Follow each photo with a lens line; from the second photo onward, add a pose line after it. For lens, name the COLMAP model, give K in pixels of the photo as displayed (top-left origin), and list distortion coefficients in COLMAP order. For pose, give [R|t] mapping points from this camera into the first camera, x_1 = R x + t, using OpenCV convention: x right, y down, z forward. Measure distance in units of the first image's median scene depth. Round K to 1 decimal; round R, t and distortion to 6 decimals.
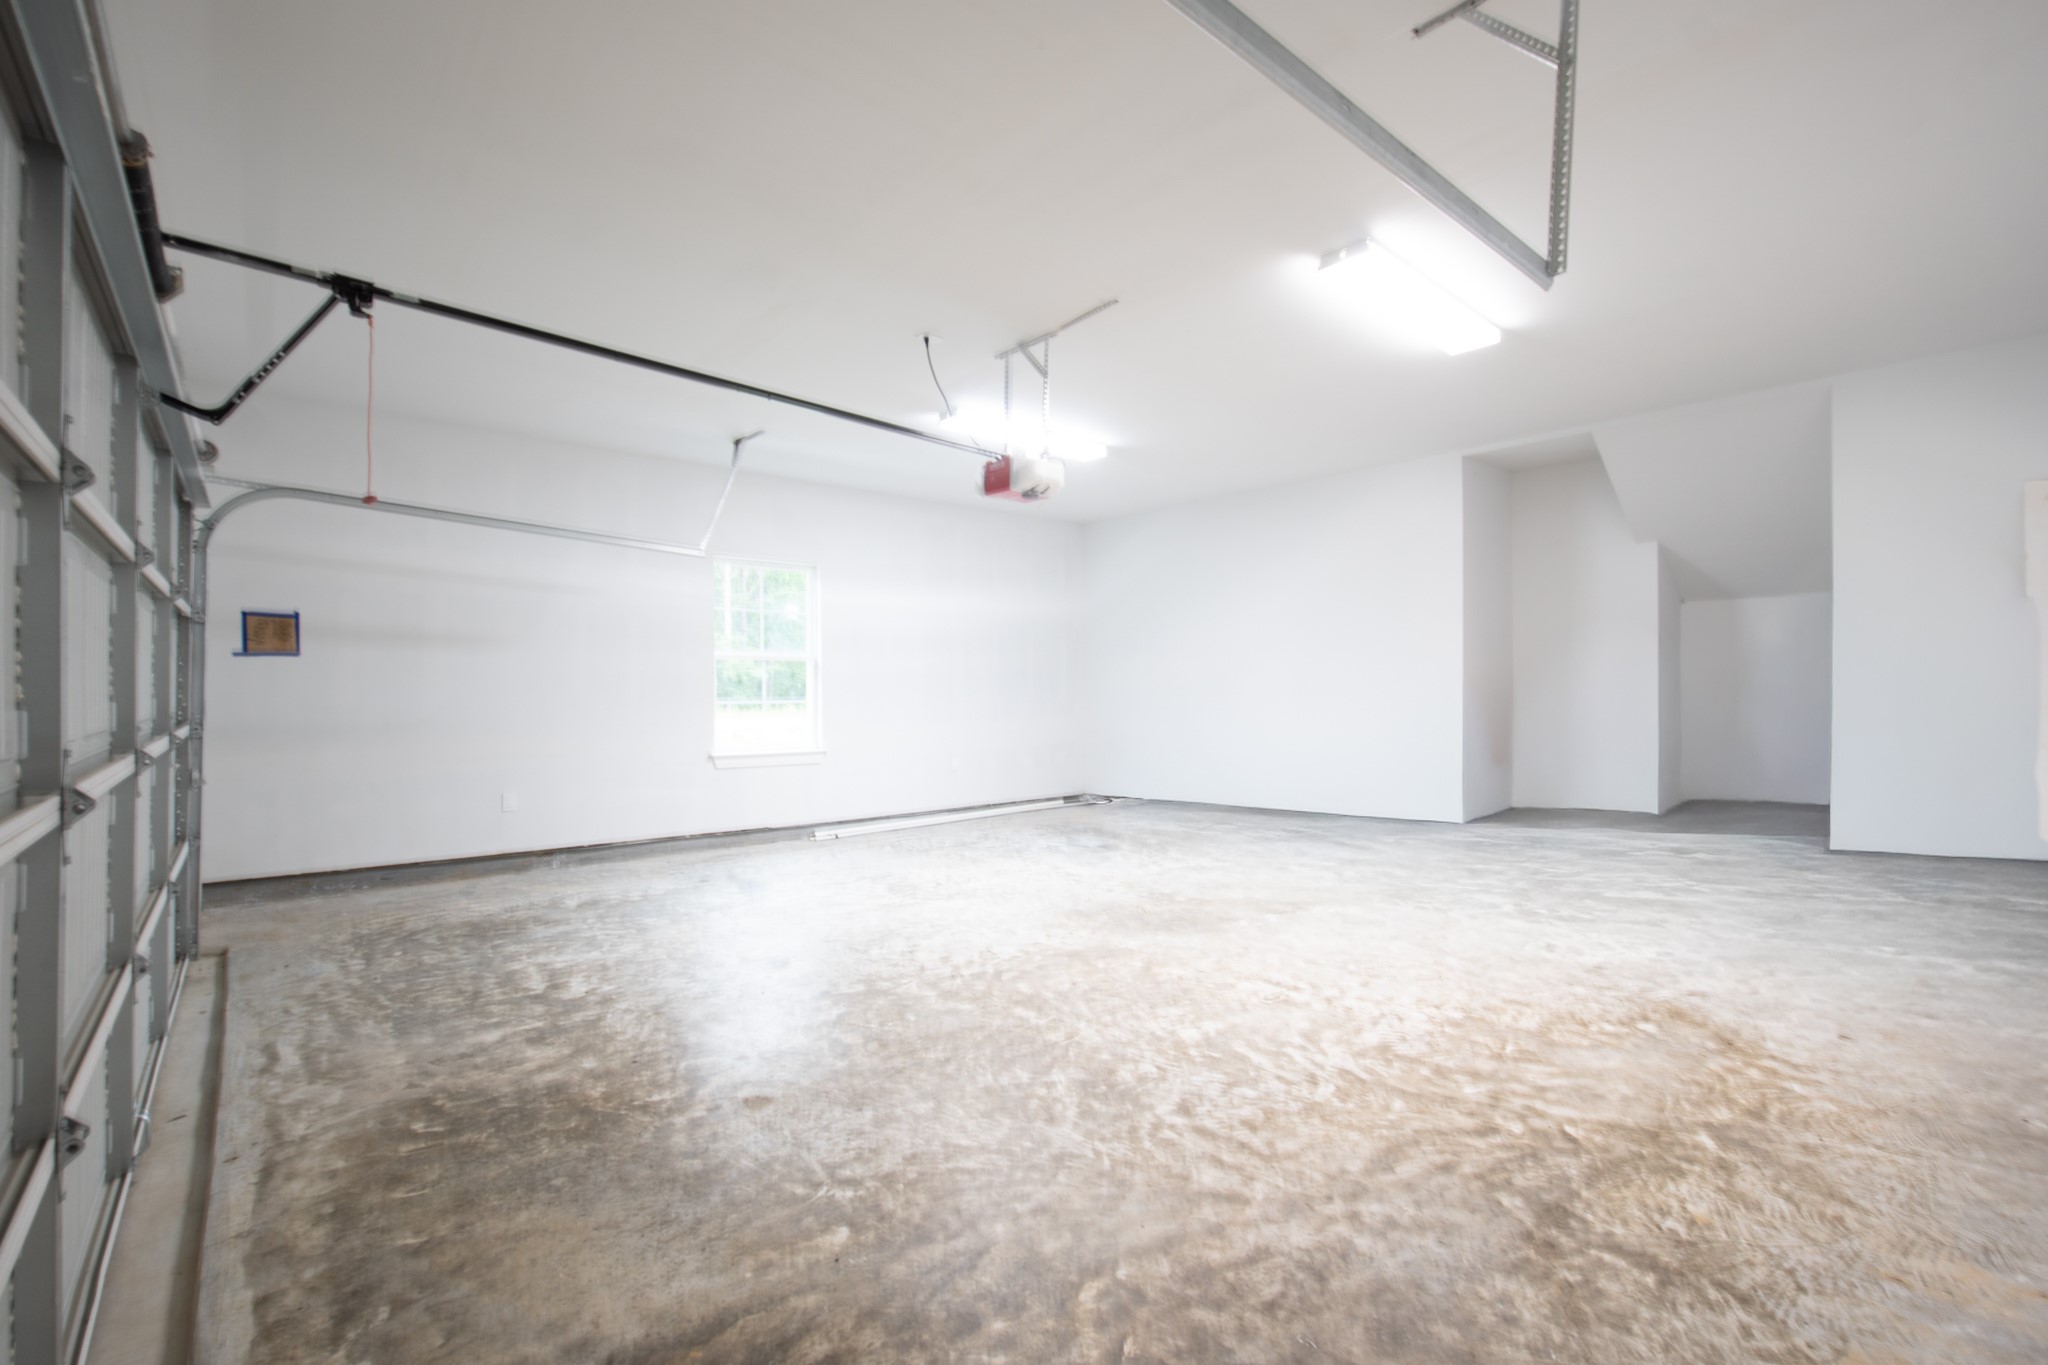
lens RADIAL K [[906.2, 0, 1024.6], [0, 906.2, 682.1], [0, 0, 1]] dist [0.010578, -0.006440]
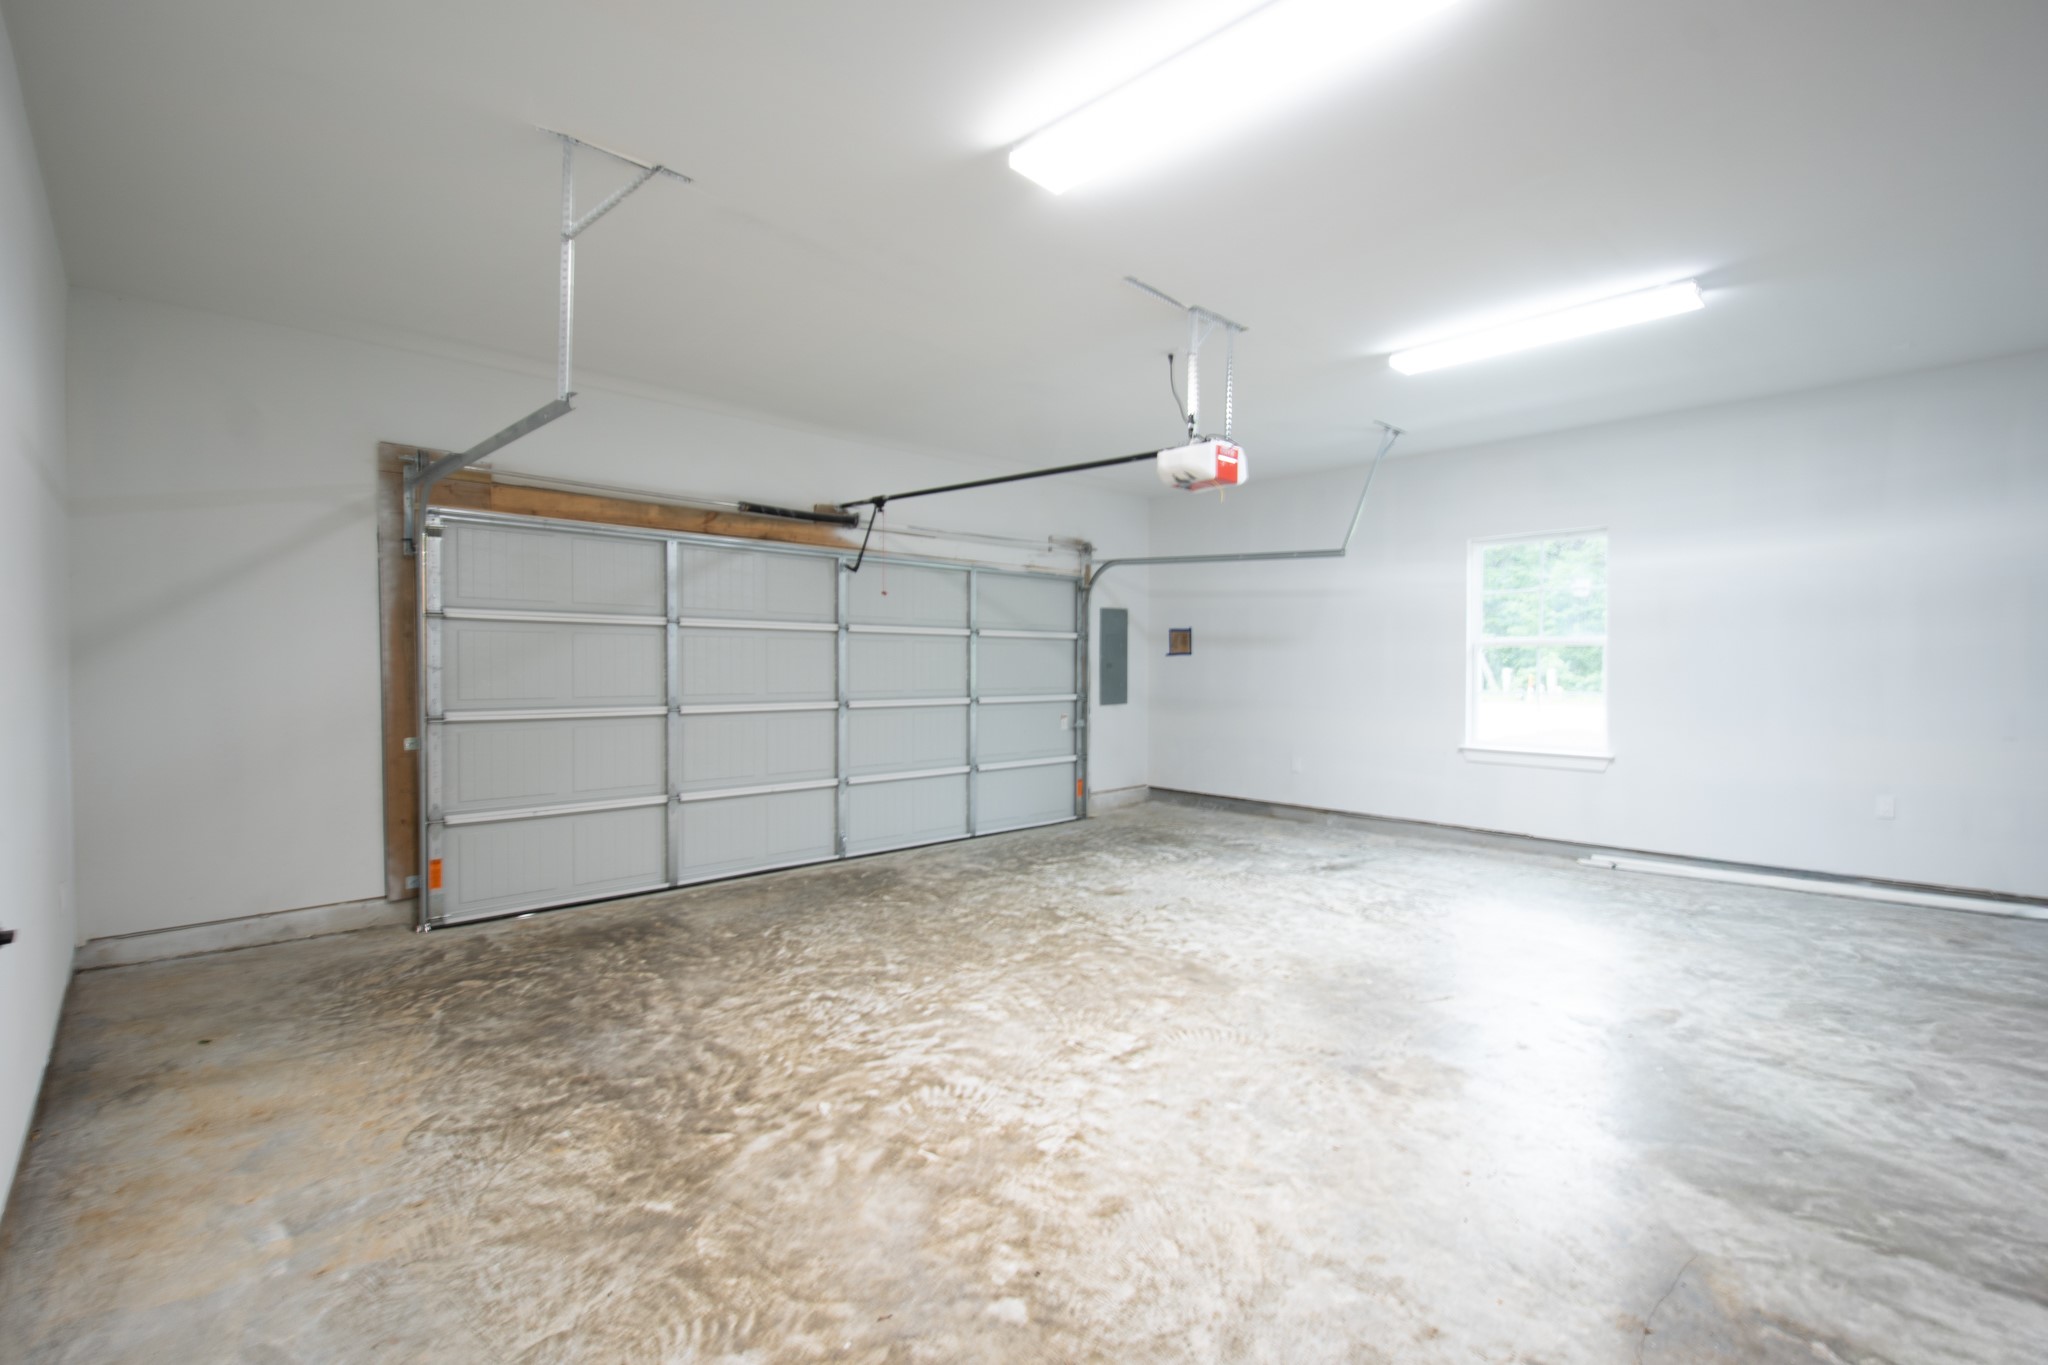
lens RADIAL K [[906.2, 0, 1023.4], [0, 906.2, 681.1], [0, 0, 1]] dist [0.010578, -0.006440]
pose [[0.064469, 0.015127, -0.997805, 1.623269], [0.005063, 0.999867, 0.015485, -0.020438], [0.997907, -0.006051, 0.064383, 1.278330]]
